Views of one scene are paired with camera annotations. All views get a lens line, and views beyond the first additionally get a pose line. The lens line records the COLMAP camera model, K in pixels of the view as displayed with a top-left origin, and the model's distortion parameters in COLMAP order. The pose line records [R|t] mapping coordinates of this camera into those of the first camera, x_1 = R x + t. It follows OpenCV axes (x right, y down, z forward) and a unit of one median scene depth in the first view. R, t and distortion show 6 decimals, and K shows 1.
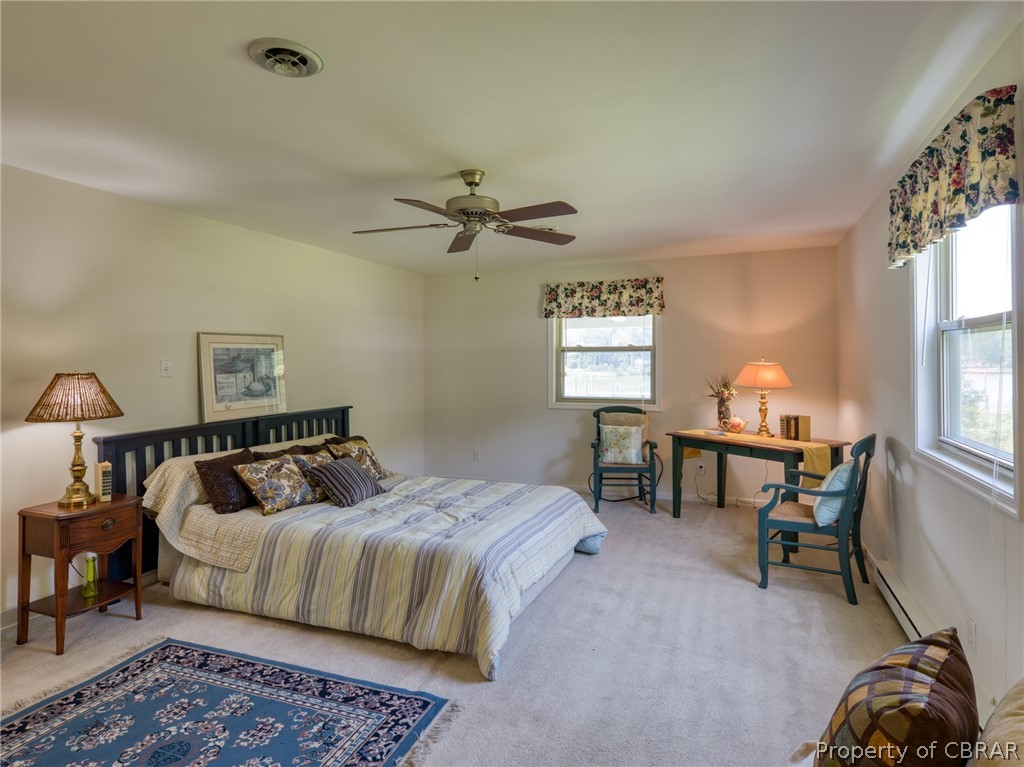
lens RADIAL K [[572.5, 0, 513.0], [0, 572.5, 369.2], [0, 0, 1]] dist [-0.000104, -0.001489]
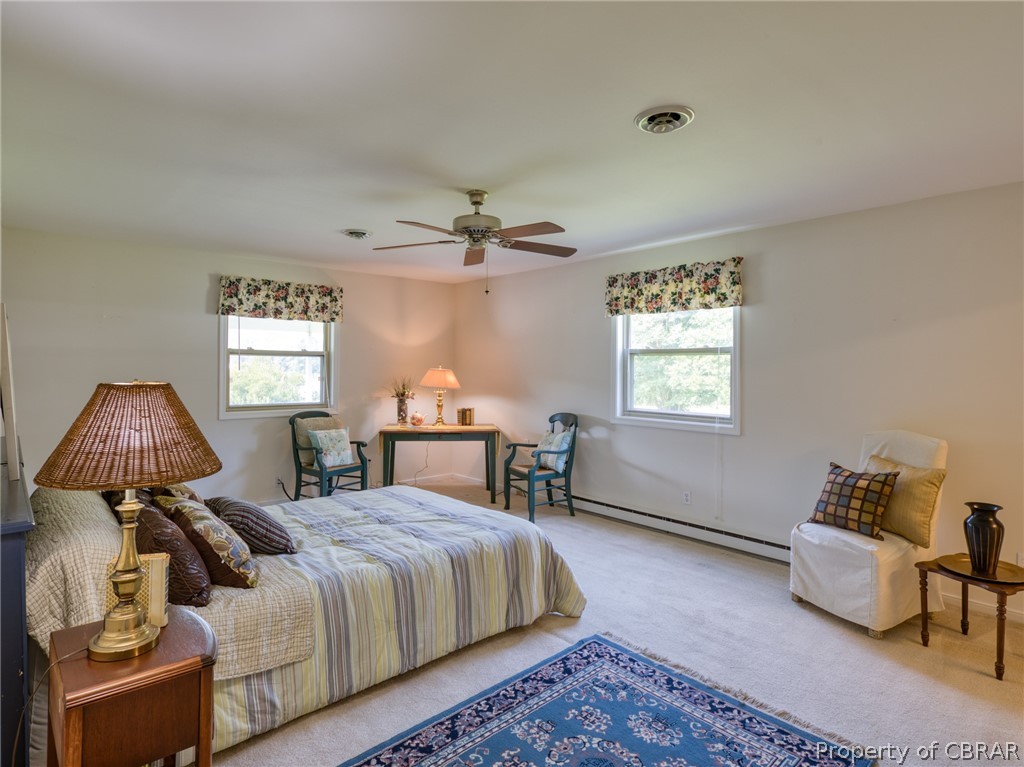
lens RADIAL K [[567.3, 0, 504.1], [0, 567.3, 377.4], [0, 0, 1]] dist [-0.001608, -0.001772]
pose [[0.449992, -0.006973, 0.893005, -0.636635], [0.001129, 0.999973, 0.007239, -0.001122], [-0.893032, -0.002249, 0.449988, 0.296420]]
